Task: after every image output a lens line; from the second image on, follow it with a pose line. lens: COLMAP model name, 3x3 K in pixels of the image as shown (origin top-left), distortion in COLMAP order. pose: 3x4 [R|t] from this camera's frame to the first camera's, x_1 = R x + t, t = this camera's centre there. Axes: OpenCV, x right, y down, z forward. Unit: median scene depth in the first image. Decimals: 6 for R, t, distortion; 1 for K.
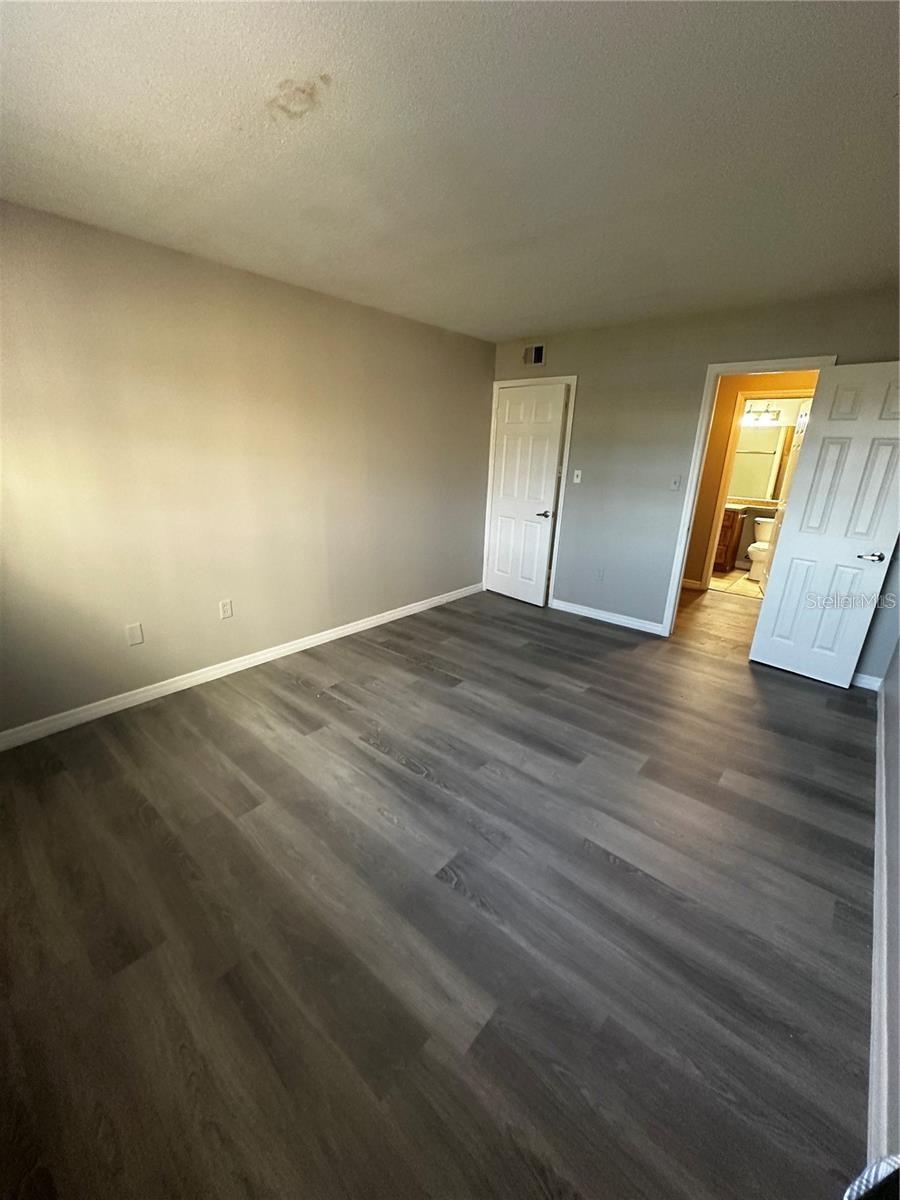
lens RADIAL K [[478.5, 0, 441.2], [0, 478.5, 603.6], [0, 0, 1]] dist [-0.001728, 0.000614]
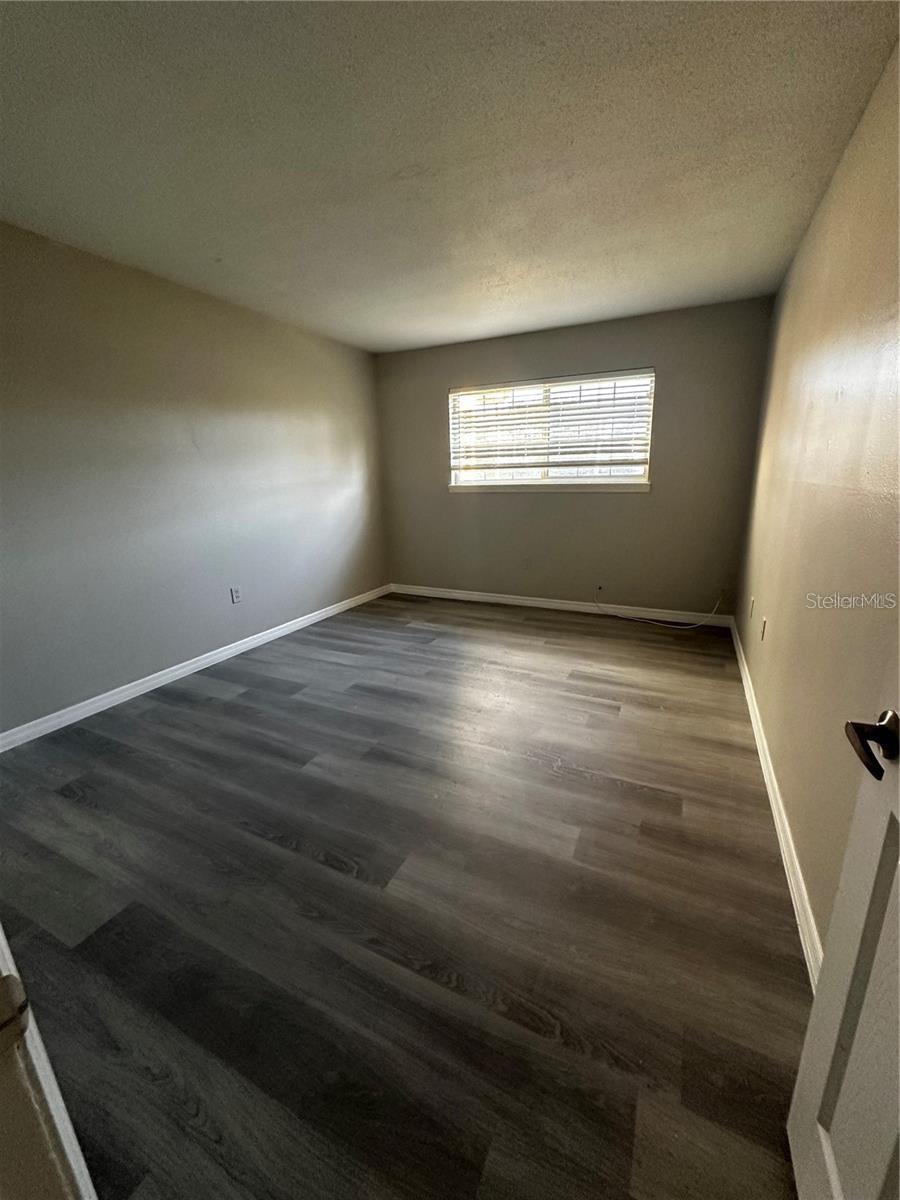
lens RADIAL K [[478.5, 0, 449.5], [0, 478.5, 603.3], [0, 0, 1]] dist [-0.001728, 0.000614]
pose [[-0.962175, 0.069972, -0.263293, 0.416938], [-0.085409, 0.840257, 0.535419, -0.628289], [0.258698, 0.537654, -0.802498, 2.269164]]
